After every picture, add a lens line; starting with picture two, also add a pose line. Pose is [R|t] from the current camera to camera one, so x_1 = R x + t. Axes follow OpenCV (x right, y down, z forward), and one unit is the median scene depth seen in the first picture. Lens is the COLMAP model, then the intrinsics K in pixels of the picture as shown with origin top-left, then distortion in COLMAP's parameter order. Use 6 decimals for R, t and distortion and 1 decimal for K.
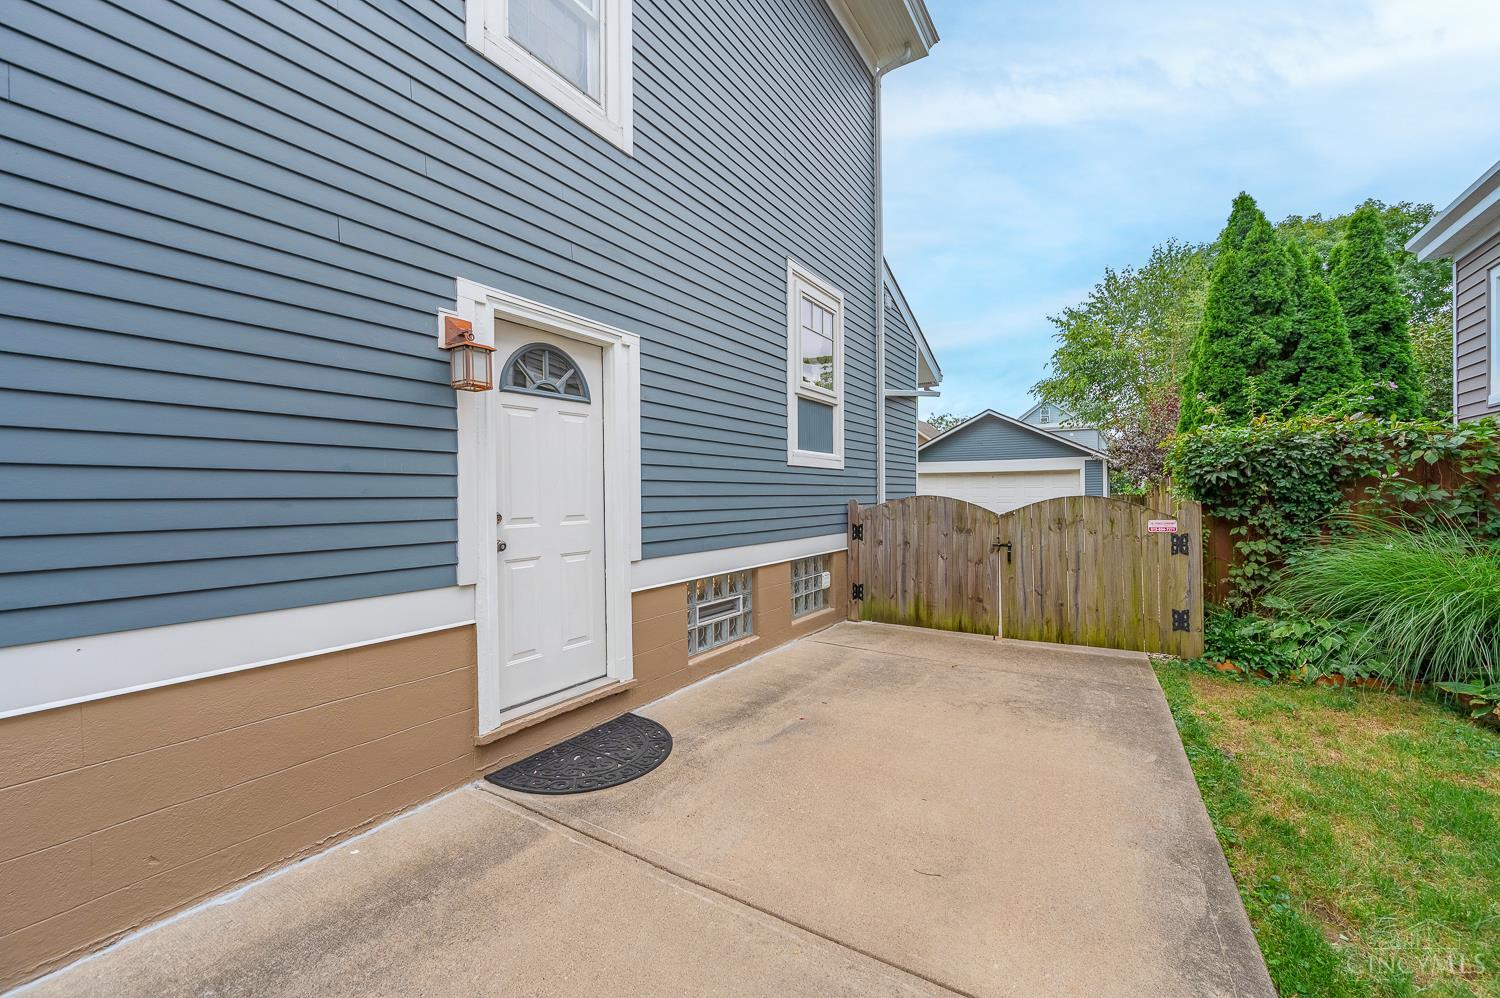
lens RADIAL K [[601.7, 0, 747.8], [0, 601.7, 488.8], [0, 0, 1]] dist [-0.001140, -0.000325]
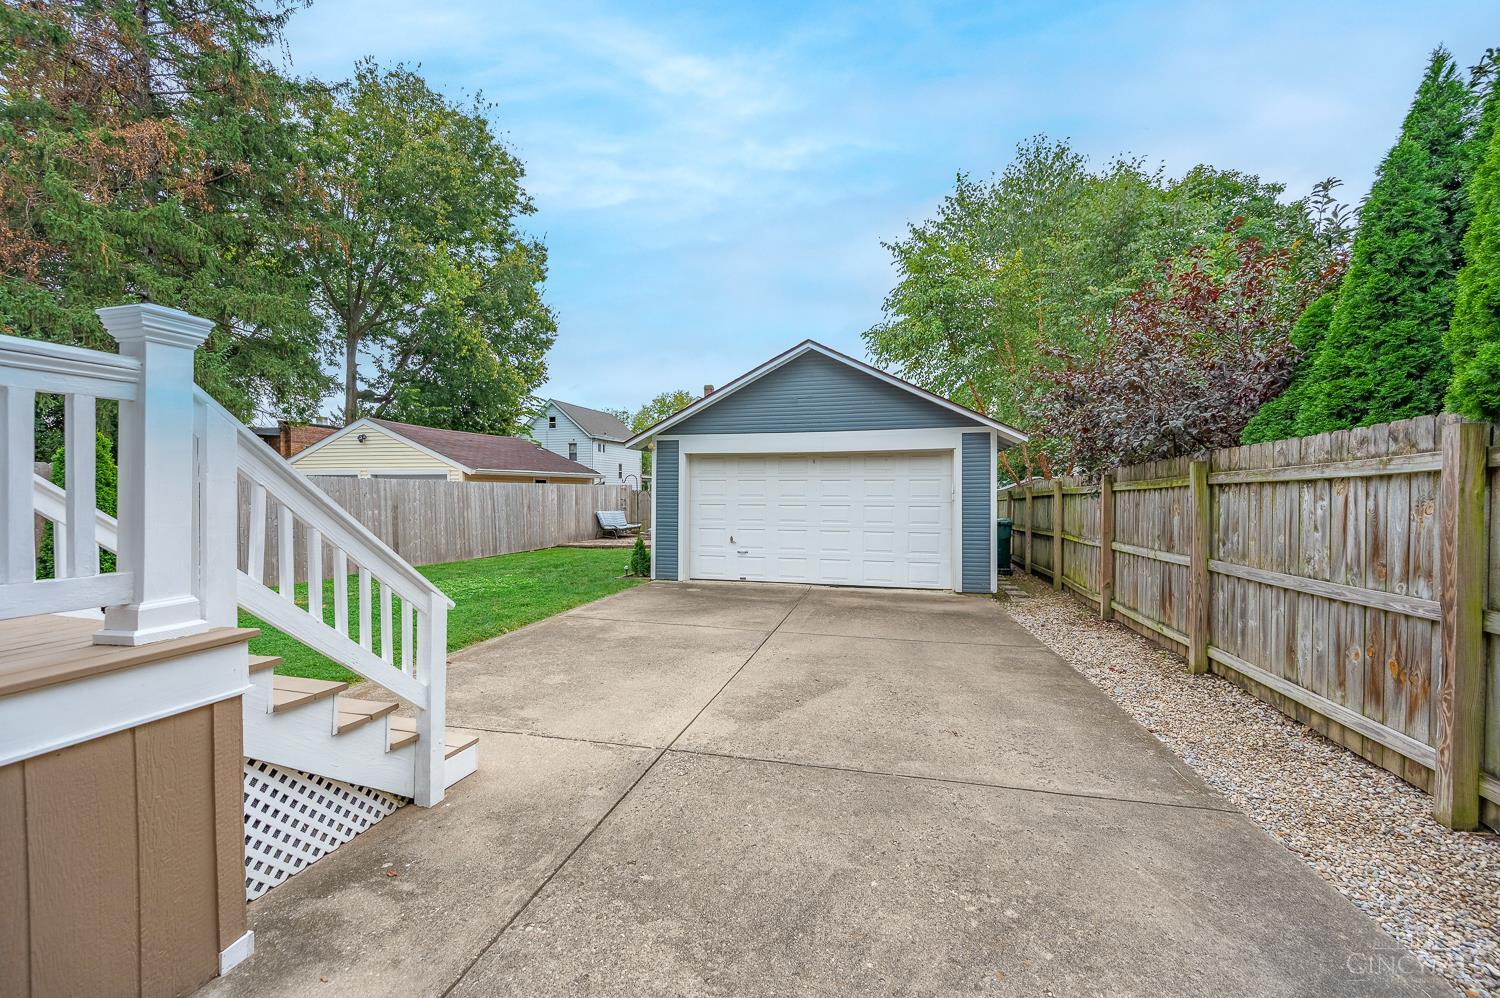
lens RADIAL K [[601.7, 0, 739.2], [0, 601.7, 499.6], [0, 0, 1]] dist [-0.001140, -0.000325]
pose [[0.958841, 0.000109, 0.283945, 0.182155], [-0.004438, 0.999884, 0.014603, 0.008579], [-0.283910, -0.015263, 0.958729, 0.486567]]
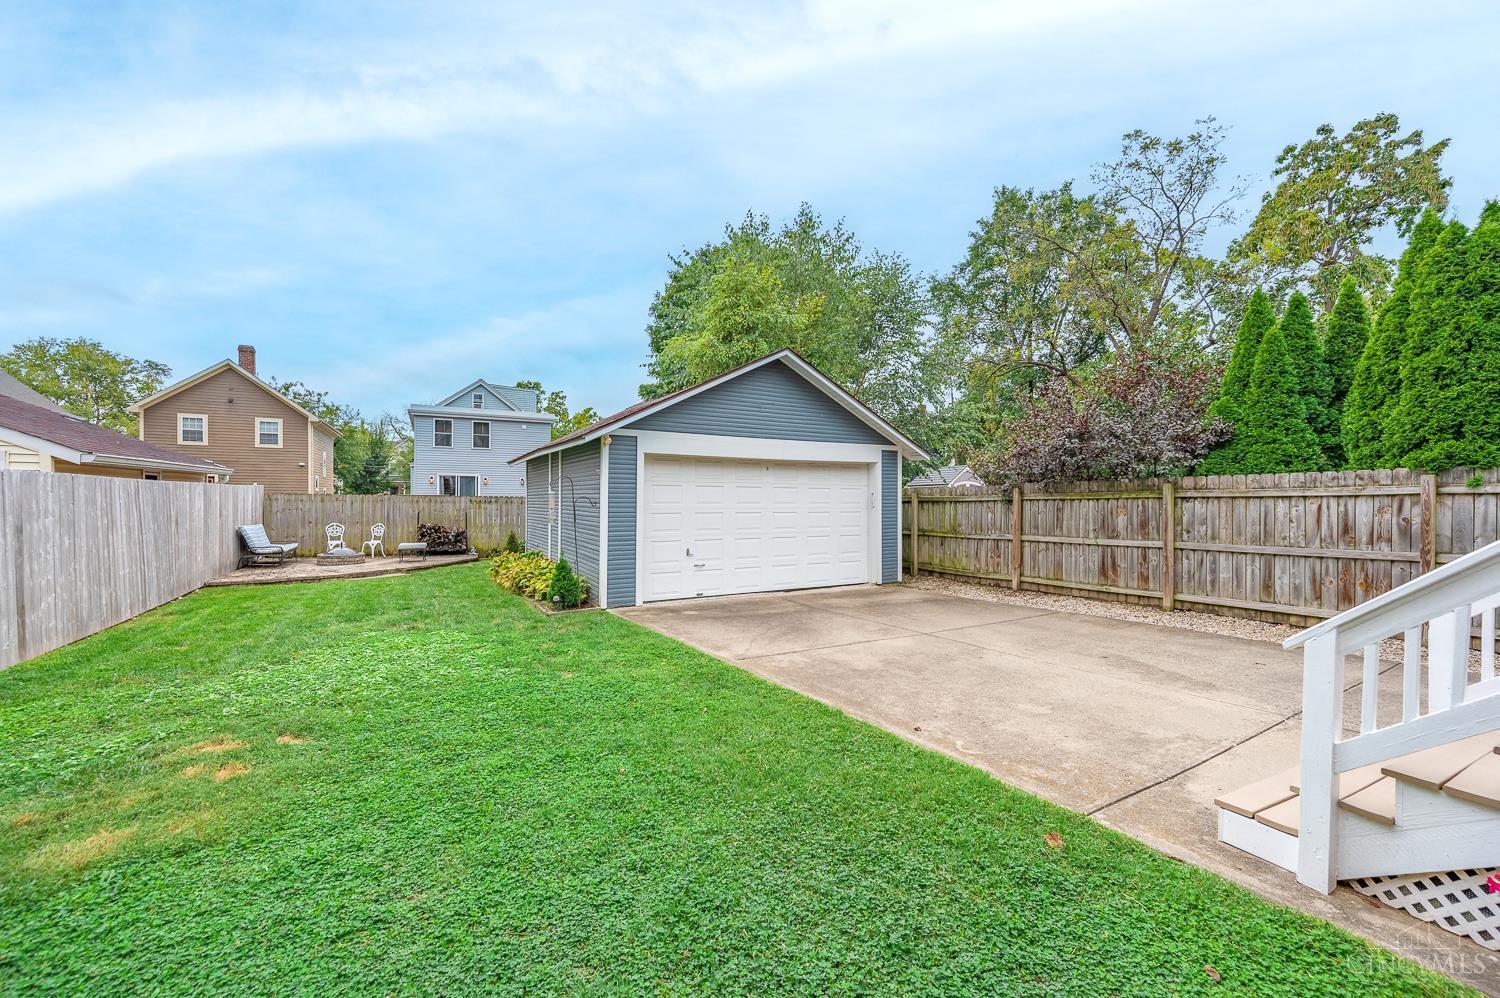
lens RADIAL K [[601.7, 0, 760.0], [0, 601.7, 494.7], [0, 0, 1]] dist [-0.001140, -0.000325]
pose [[0.471808, 0.010519, 0.881639, -0.110145], [-0.010032, 0.999928, -0.006562, 0.009052], [-0.881644, -0.005749, 0.471880, 0.769687]]
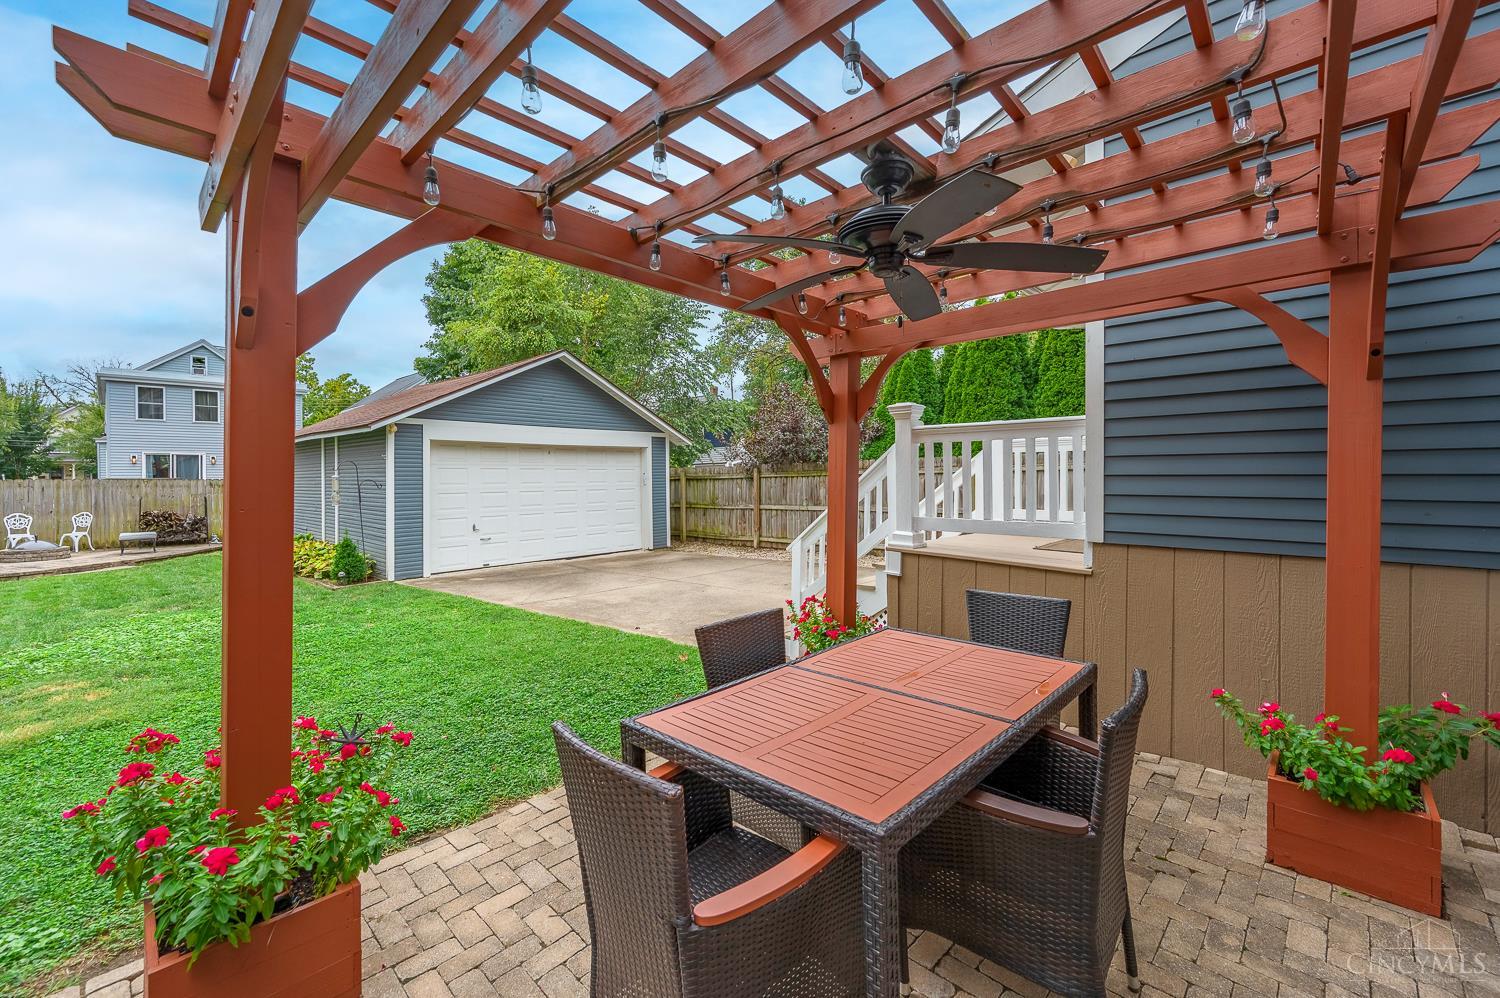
lens RADIAL K [[601.7, 0, 759.7], [0, 601.7, 474.6], [0, 0, 1]] dist [-0.001140, -0.000325]
pose [[0.165804, 0.002307, 0.986156, -0.219733], [0.001630, 0.999995, -0.002613, 0.006027], [-0.986157, 0.002041, 0.165799, 0.693360]]
